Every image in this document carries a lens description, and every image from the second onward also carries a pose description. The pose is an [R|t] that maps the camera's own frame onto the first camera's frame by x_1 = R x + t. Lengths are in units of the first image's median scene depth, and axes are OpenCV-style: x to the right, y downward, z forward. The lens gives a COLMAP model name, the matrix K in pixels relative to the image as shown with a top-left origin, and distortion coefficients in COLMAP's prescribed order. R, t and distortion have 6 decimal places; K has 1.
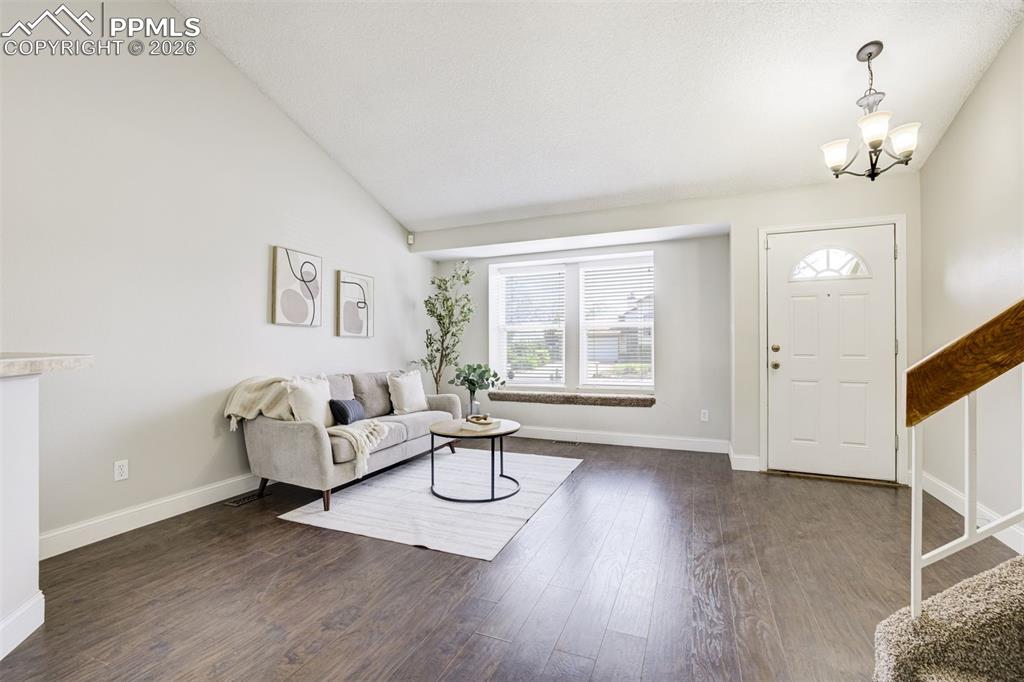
lens RADIAL K [[441.3, 0, 514.0], [0, 441.3, 340.3], [0, 0, 1]] dist [-0.037501, 0.015189]
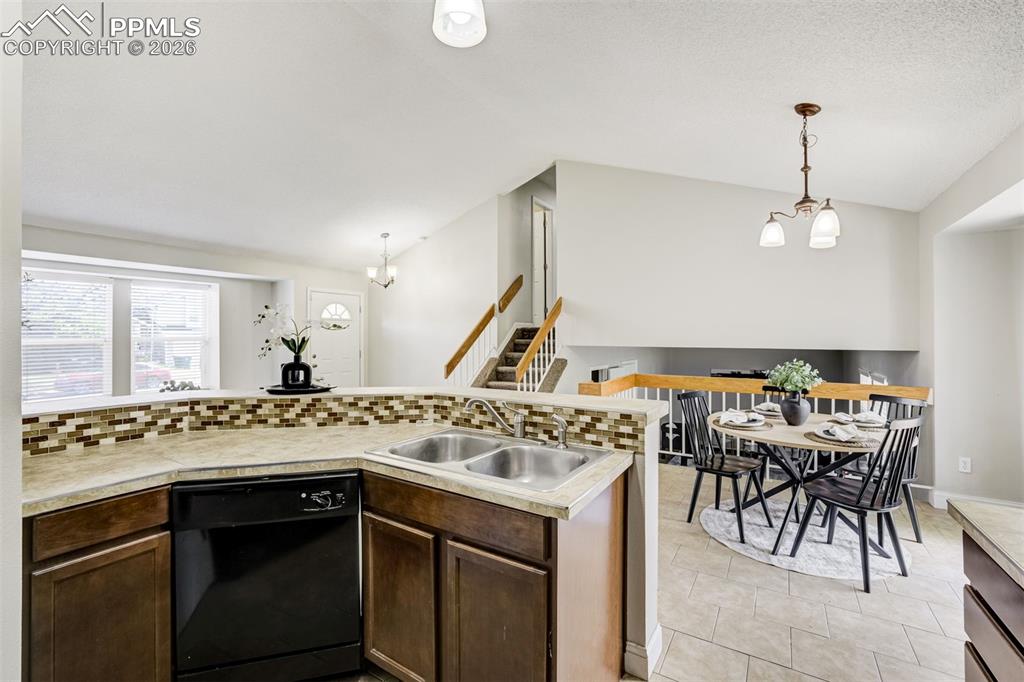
lens RADIAL K [[435.4, 0, 512.0], [0, 435.4, 341.0], [0, 0, 1]] dist [-0.039135, 0.013191]
pose [[0.153932, -0.004850, 0.988069, -1.011985], [-0.007578, 0.999953, 0.006089, -0.061257], [-0.988052, -0.008425, 0.153888, -0.061842]]
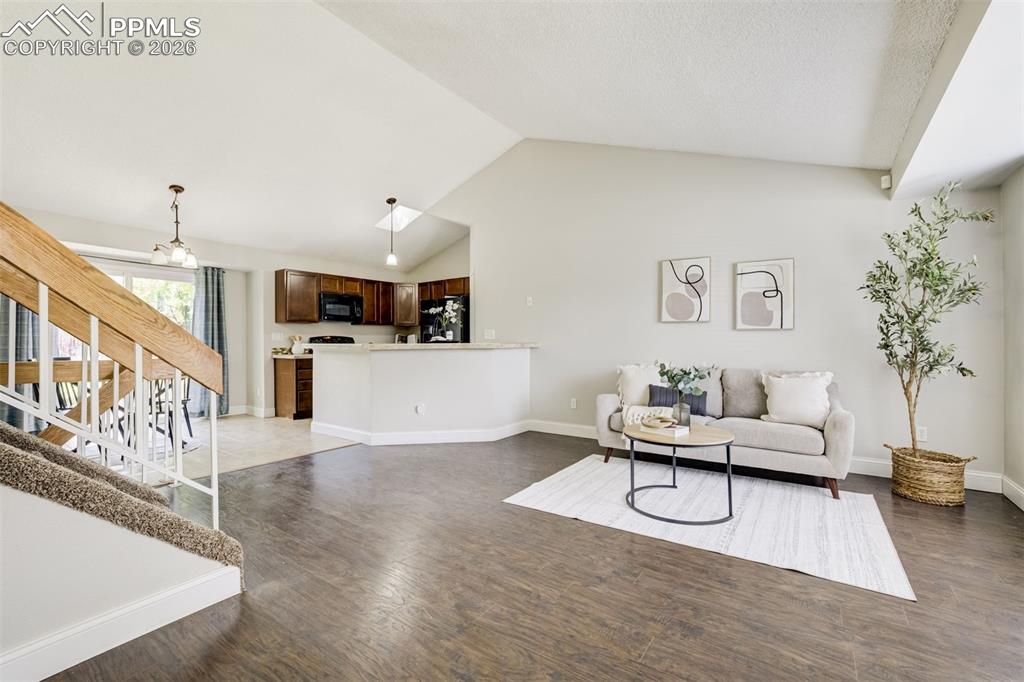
lens RADIAL K [[442.4, 0, 515.0], [0, 442.4, 345.2], [0, 0, 1]] dist [-0.047677, 0.020260]
pose [[-0.216340, 0.008151, -0.976284, 0.736421], [0.010475, 0.999927, 0.006027, 0.015872], [0.976262, -0.008922, -0.216409, 0.796335]]
